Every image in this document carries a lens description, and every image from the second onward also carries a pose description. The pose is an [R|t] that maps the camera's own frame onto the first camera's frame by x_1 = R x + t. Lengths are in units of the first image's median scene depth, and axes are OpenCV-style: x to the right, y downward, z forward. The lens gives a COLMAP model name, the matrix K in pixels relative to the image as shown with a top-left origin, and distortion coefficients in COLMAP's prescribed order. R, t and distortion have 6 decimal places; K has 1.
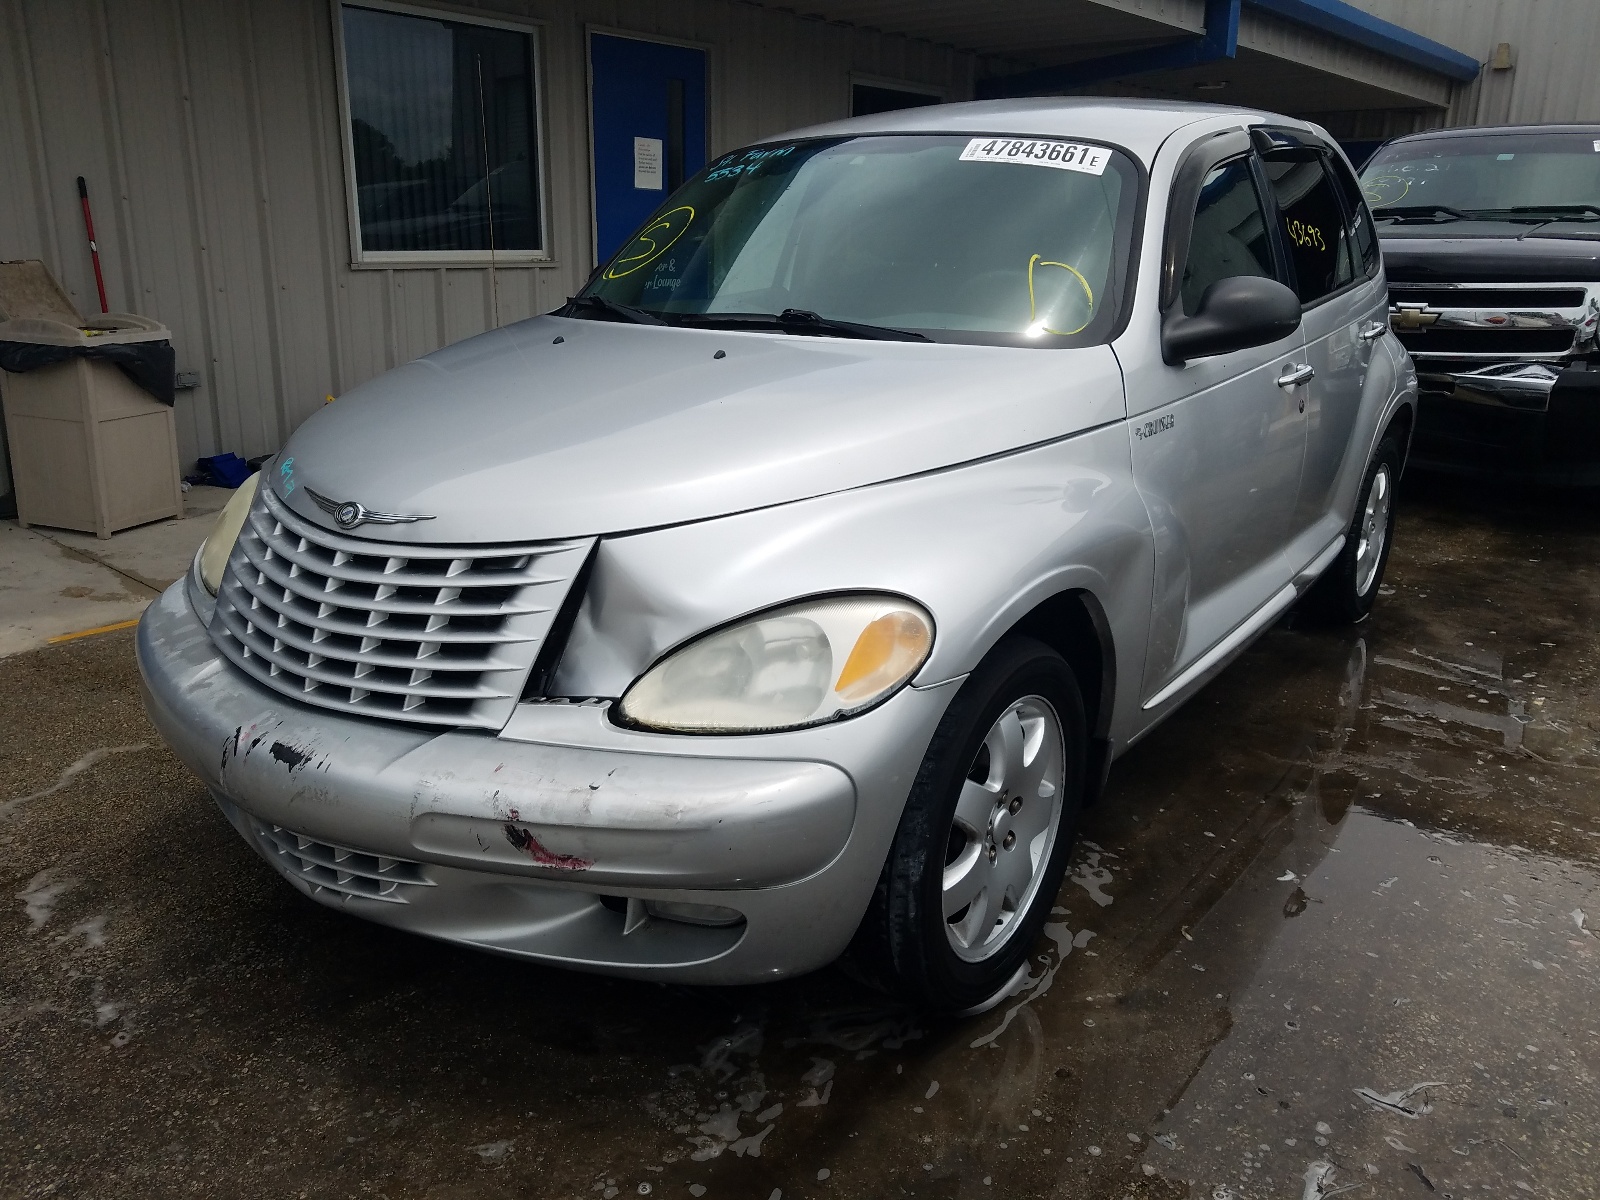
lens RADIAL K [[1216.3, 0, 800.0], [0, 1216.3, 600.0], [0, 0, 1]] dist [0.001043, 0.000712]
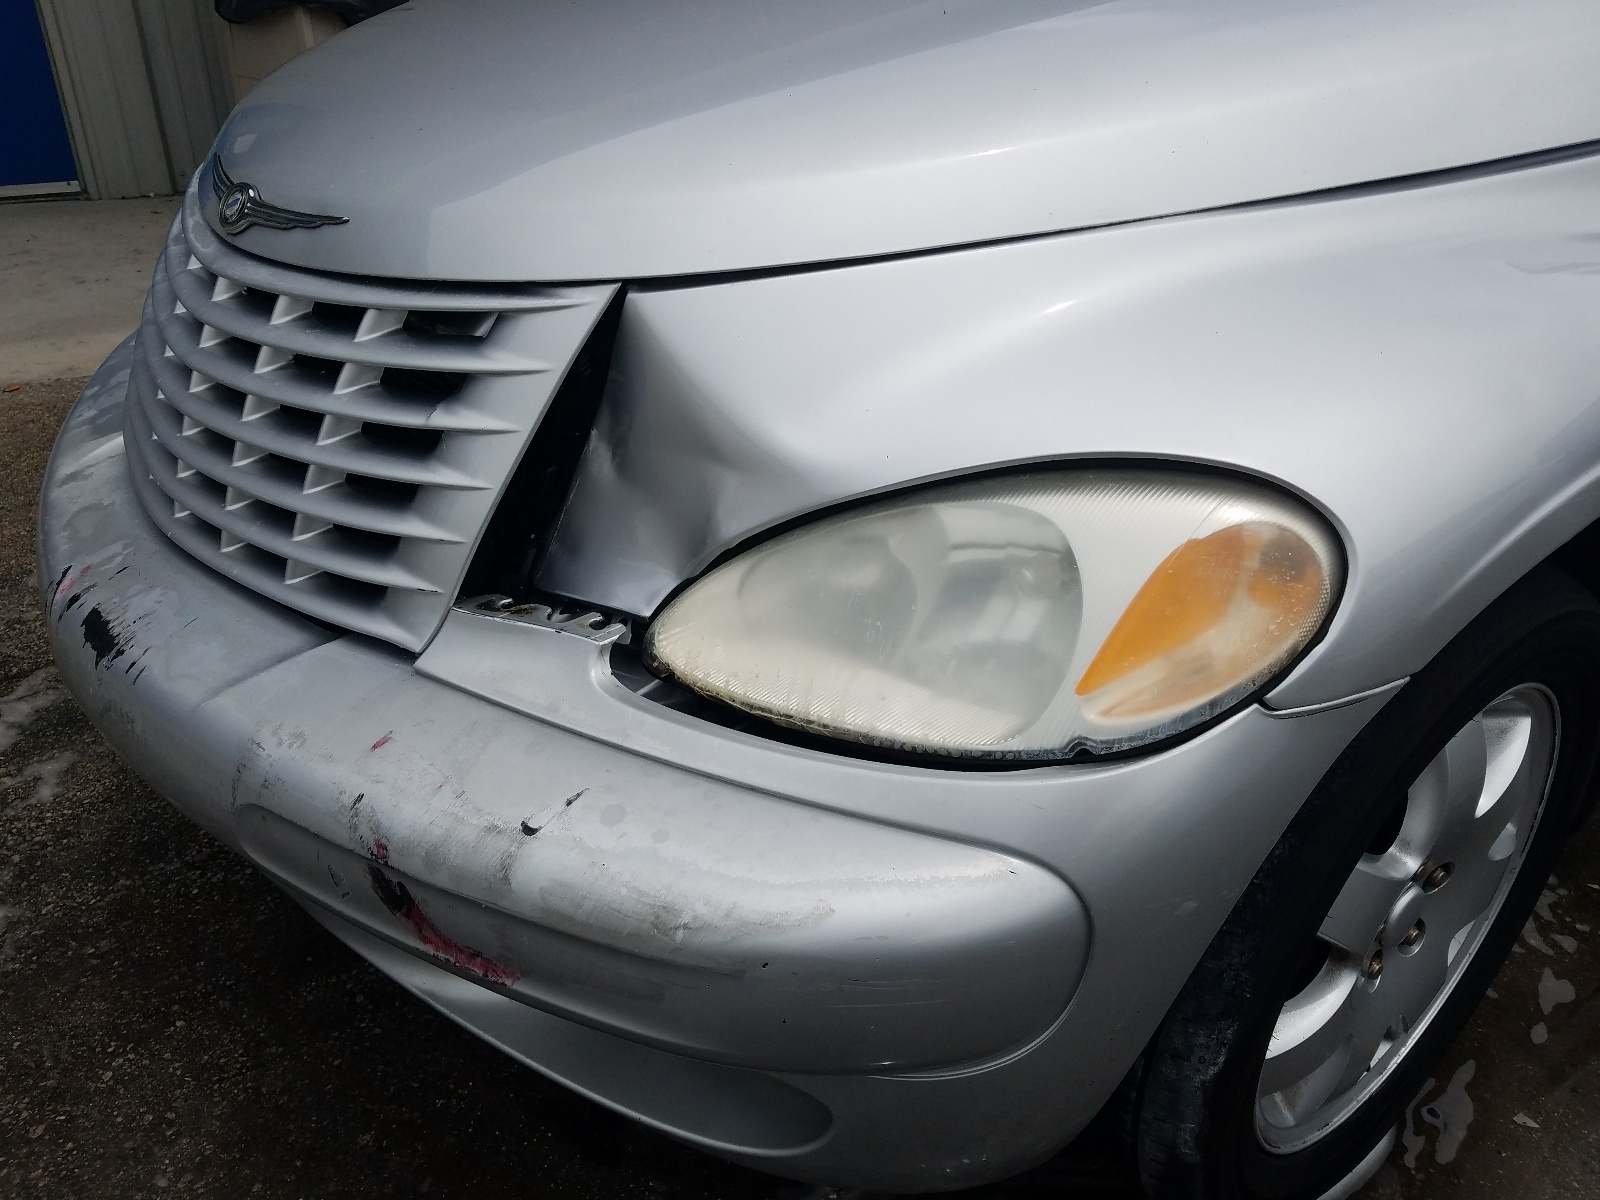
lens RADIAL K [[1283.0, 0, 800.0], [0, 1283.0, 600.0], [0, 0, 1]] dist [-0.005625, -0.000613]
pose [[0.962646, 0.133232, -0.235714, 0.035369], [-0.083644, 0.974309, 0.209105, -0.042675], [0.257518, -0.181578, 0.949060, 0.518871]]
